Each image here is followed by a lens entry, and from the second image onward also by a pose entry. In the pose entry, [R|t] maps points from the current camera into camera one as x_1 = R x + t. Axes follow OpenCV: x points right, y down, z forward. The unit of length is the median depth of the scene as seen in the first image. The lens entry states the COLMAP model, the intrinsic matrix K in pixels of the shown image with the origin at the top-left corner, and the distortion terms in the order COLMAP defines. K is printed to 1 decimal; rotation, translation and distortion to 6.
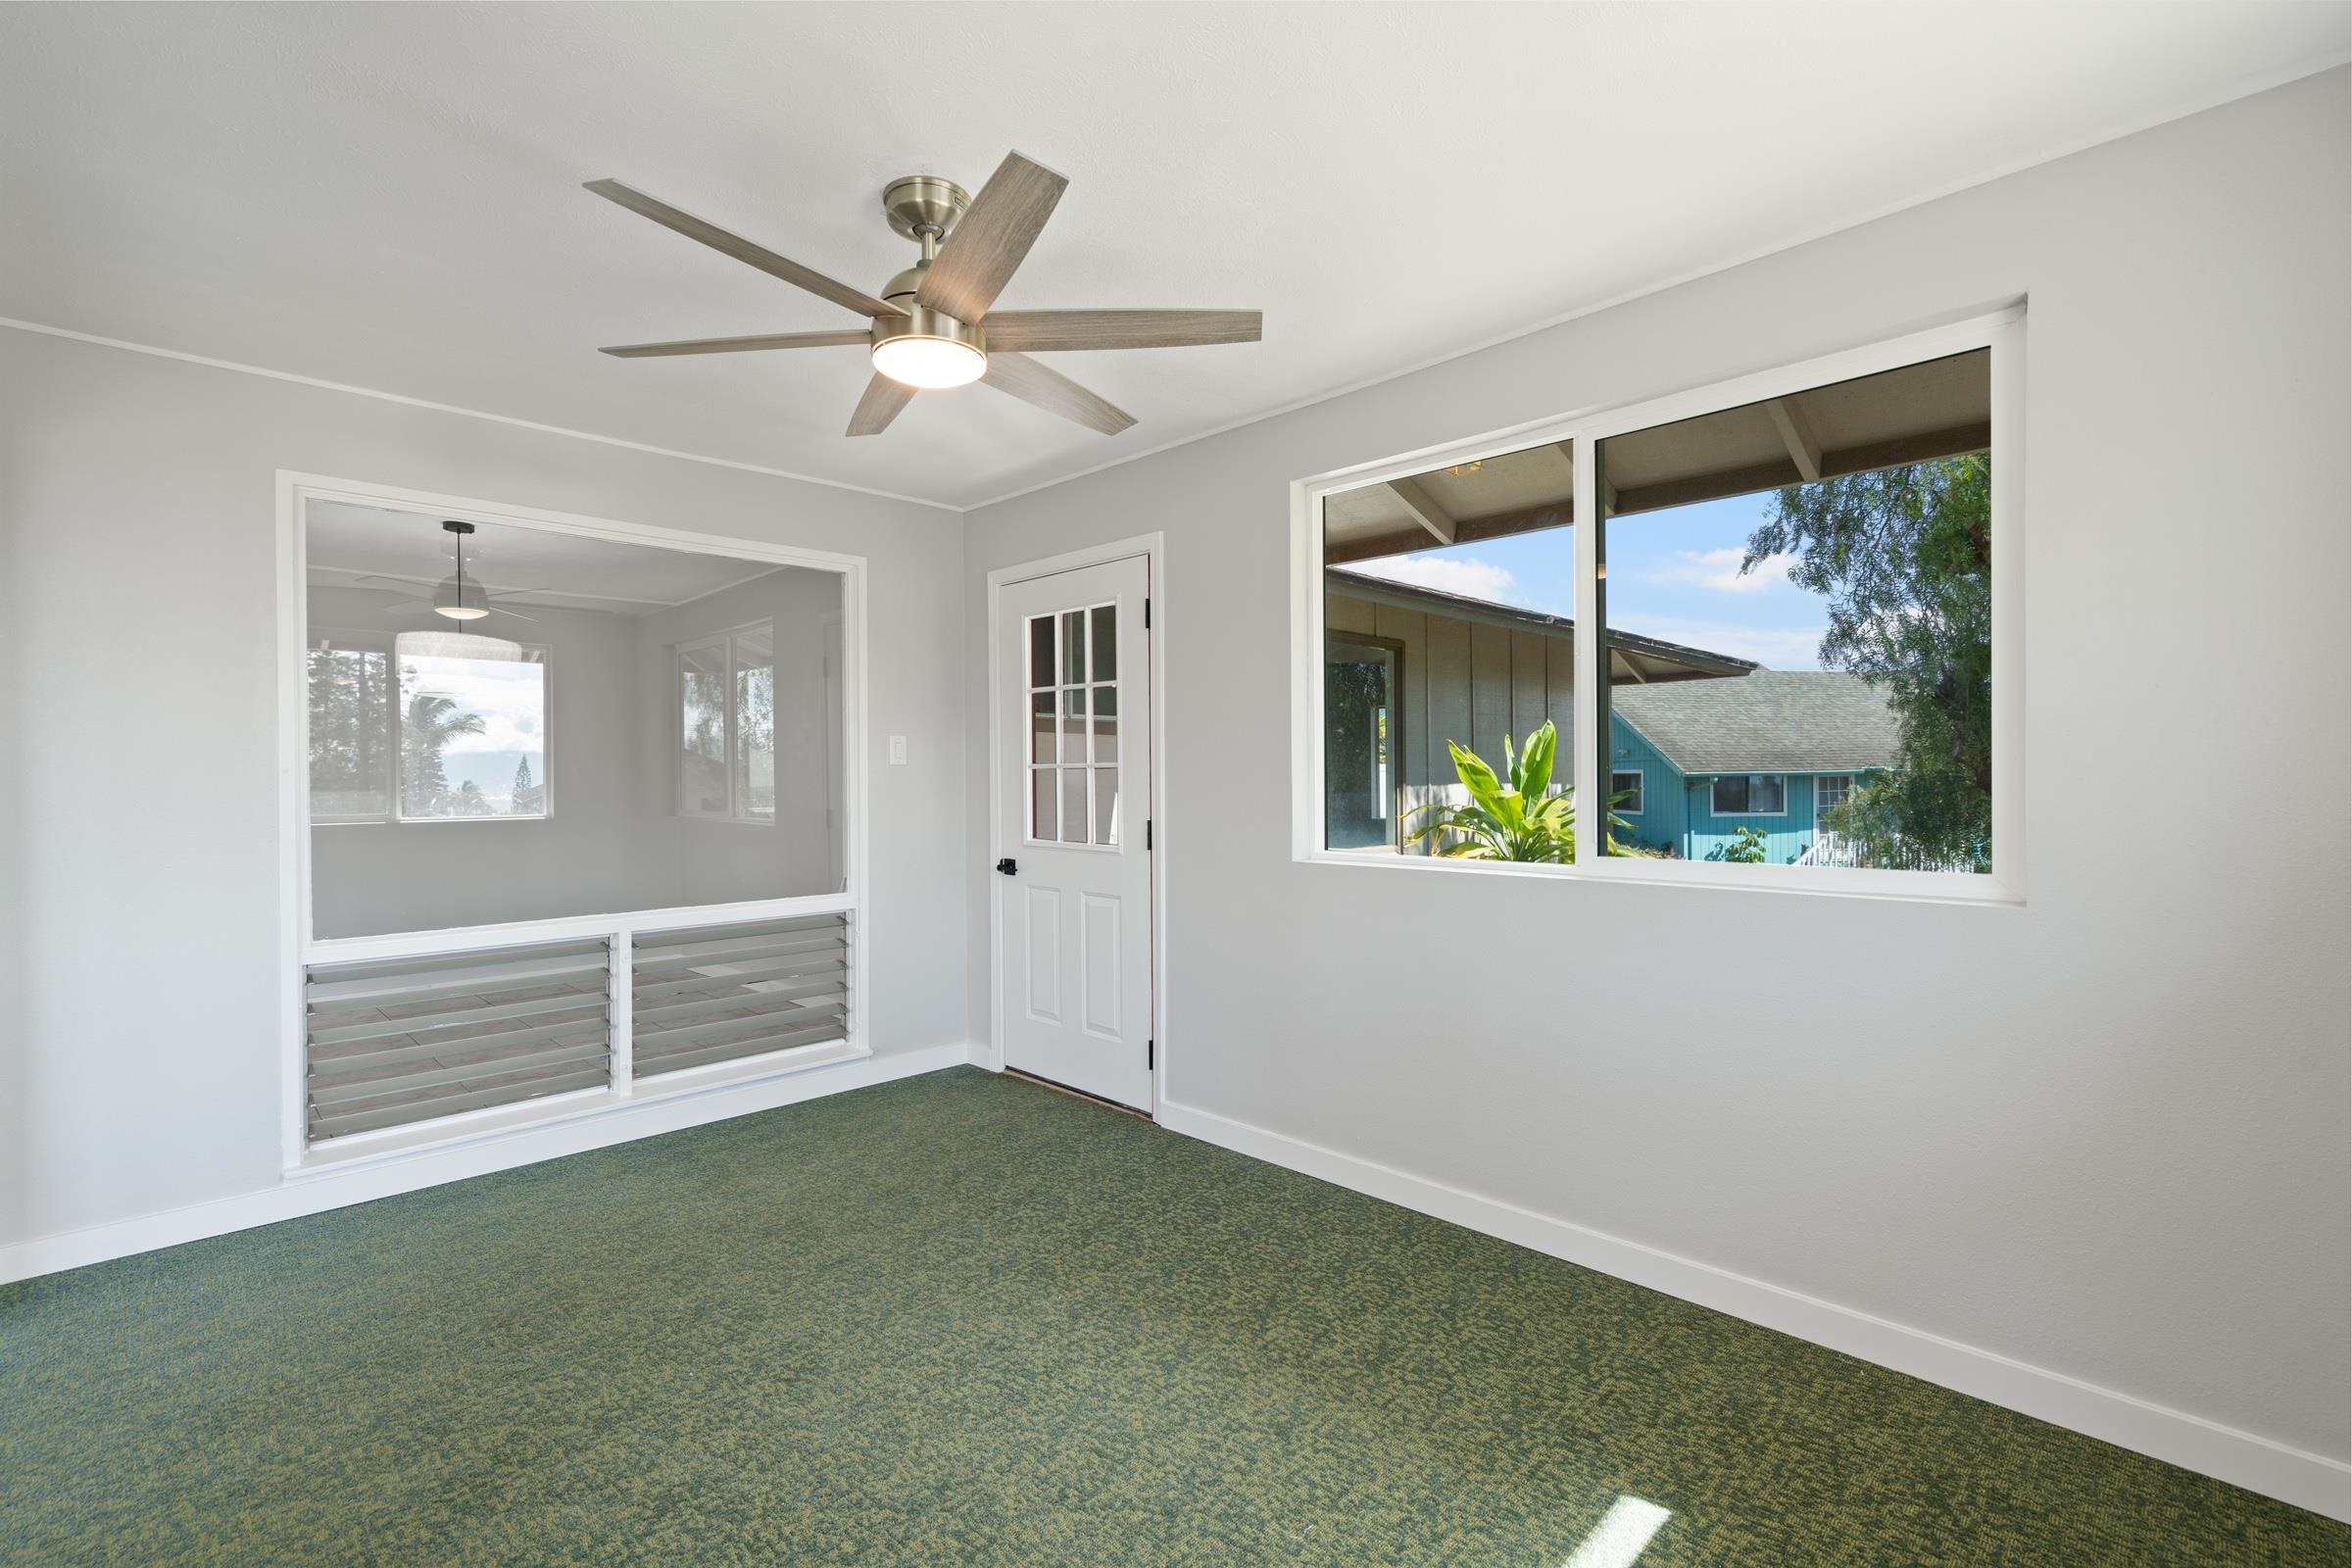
lens RADIAL K [[1050.6, 0, 1172.8], [0, 1050.6, 789.3], [0, 0, 1]] dist [-0.002494, 0.000925]
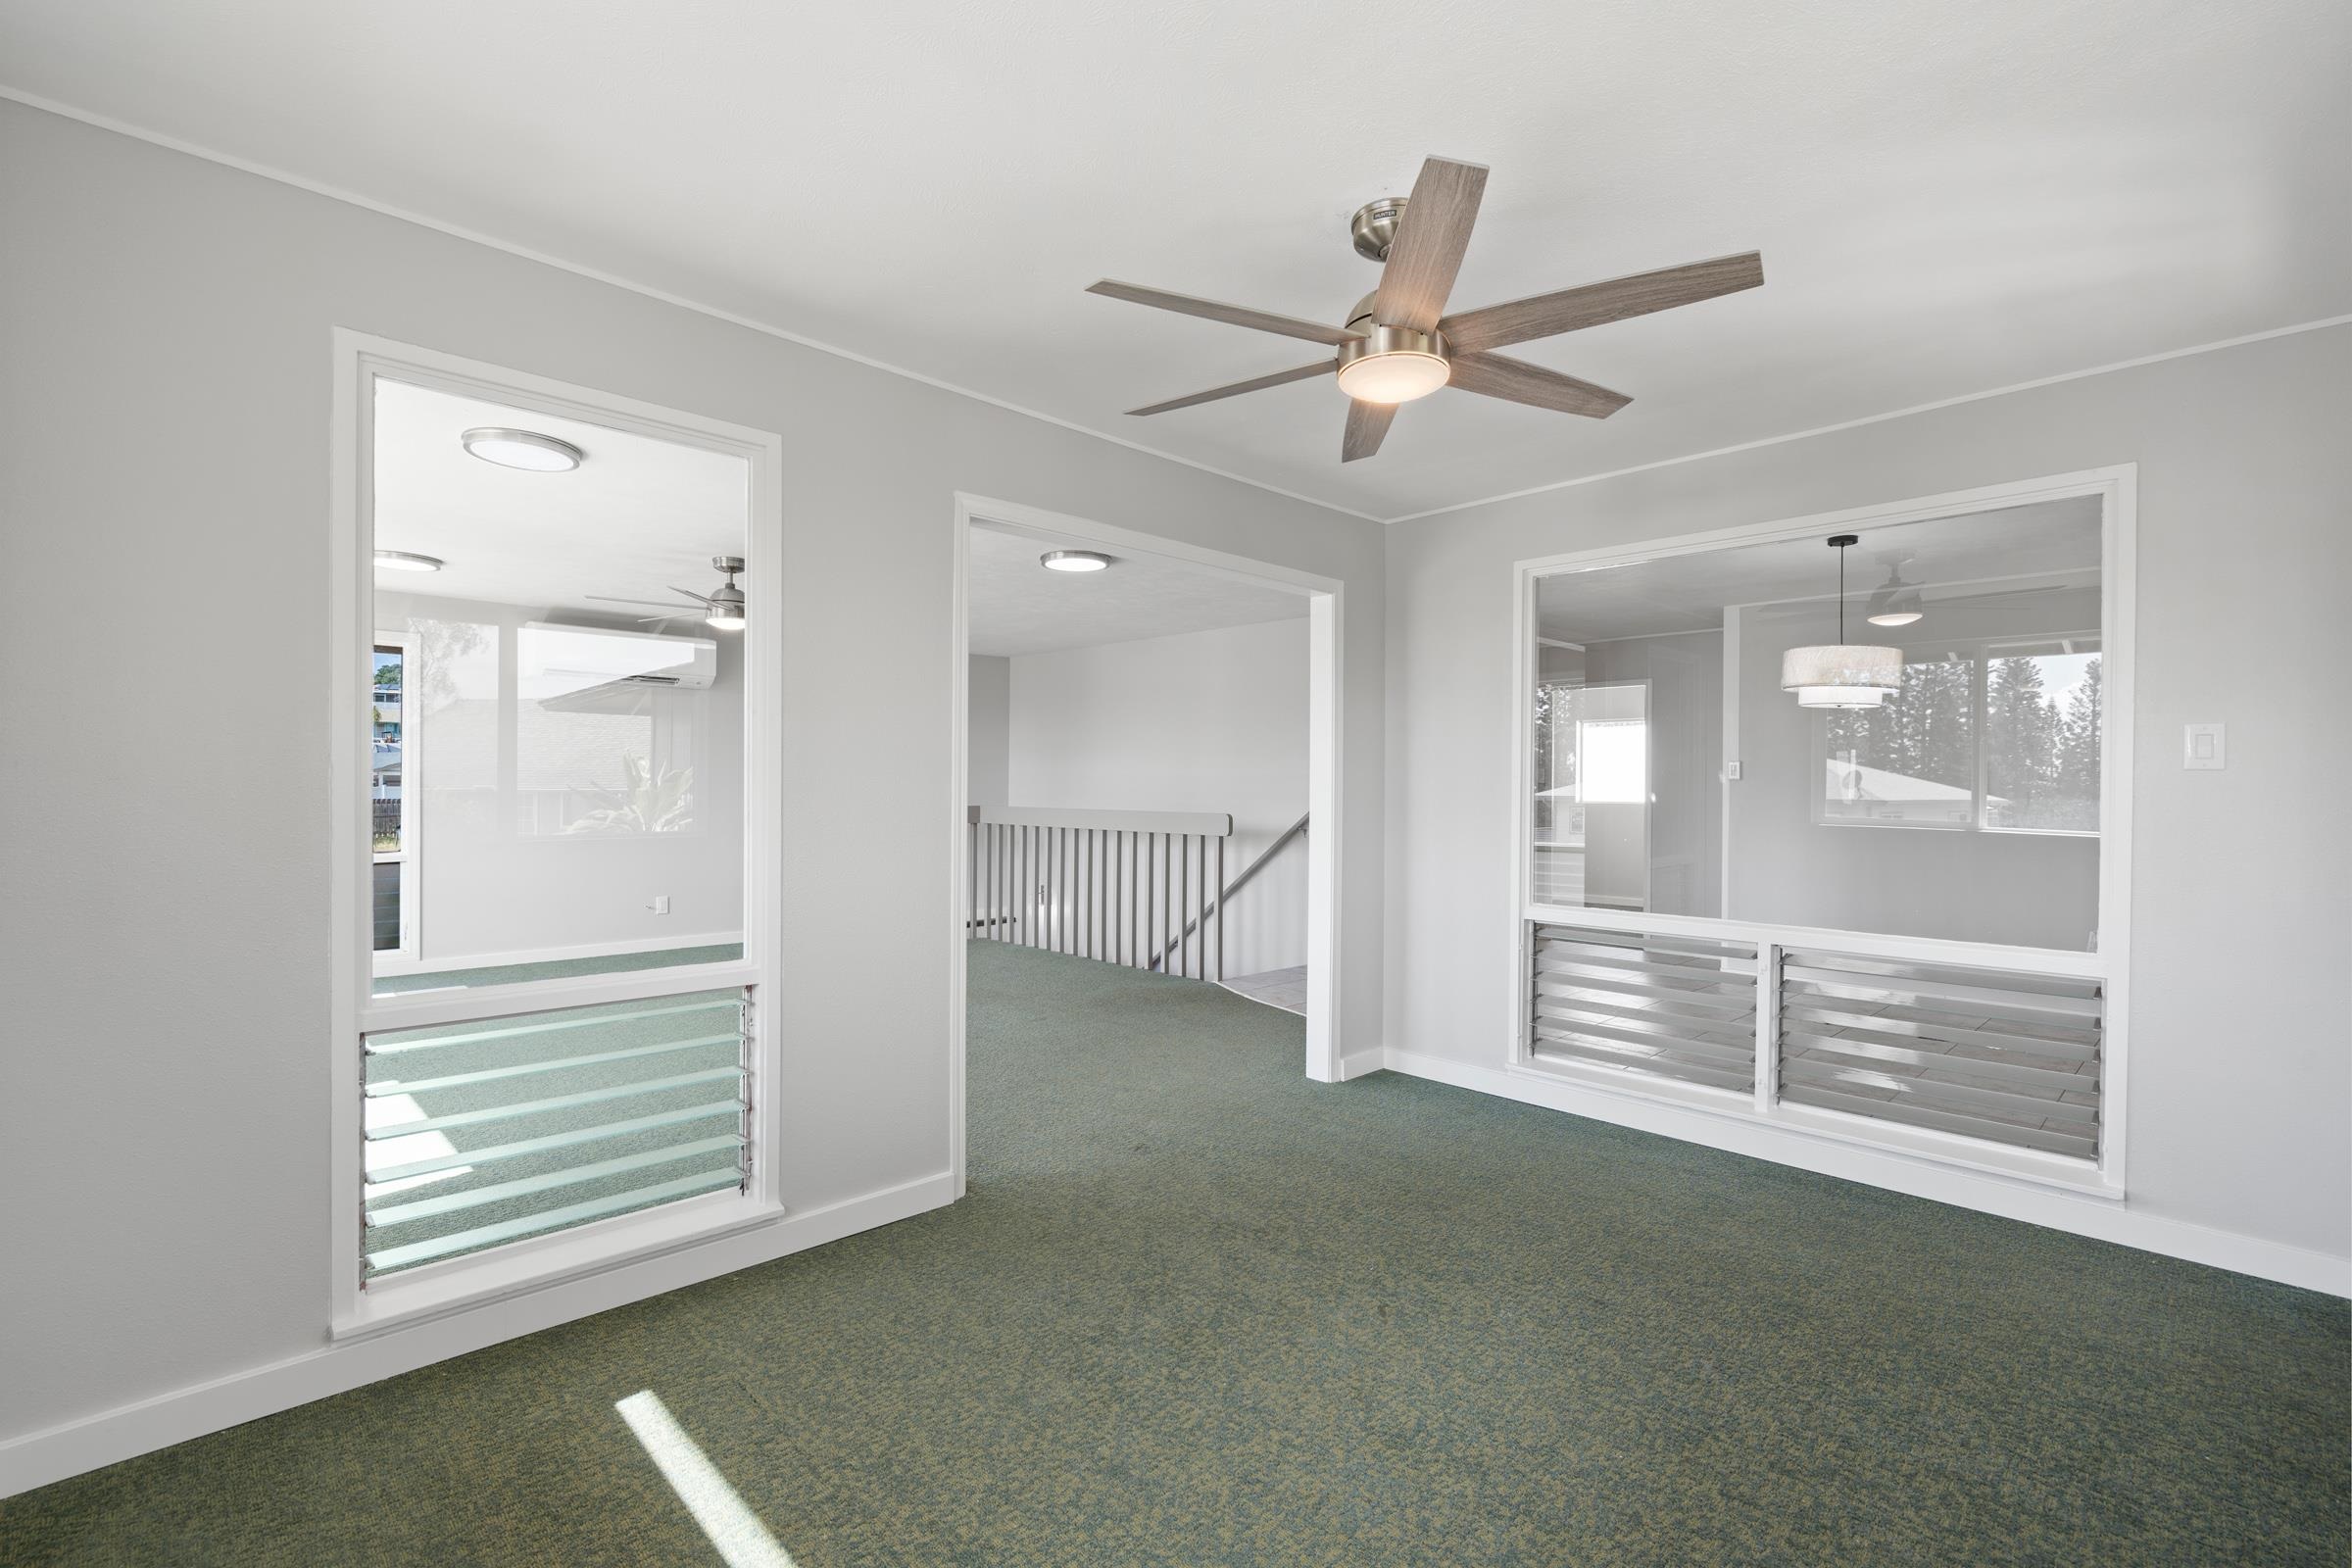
lens RADIAL K [[1050.6, 0, 1172.8], [0, 1050.6, 789.3], [0, 0, 1]] dist [-0.002494, 0.000925]
pose [[0.000860, 0.011536, -0.999933, 0.489861], [-0.026476, 0.999583, 0.011510, -0.002085], [0.999649, 0.026464, 0.001165, 0.495991]]
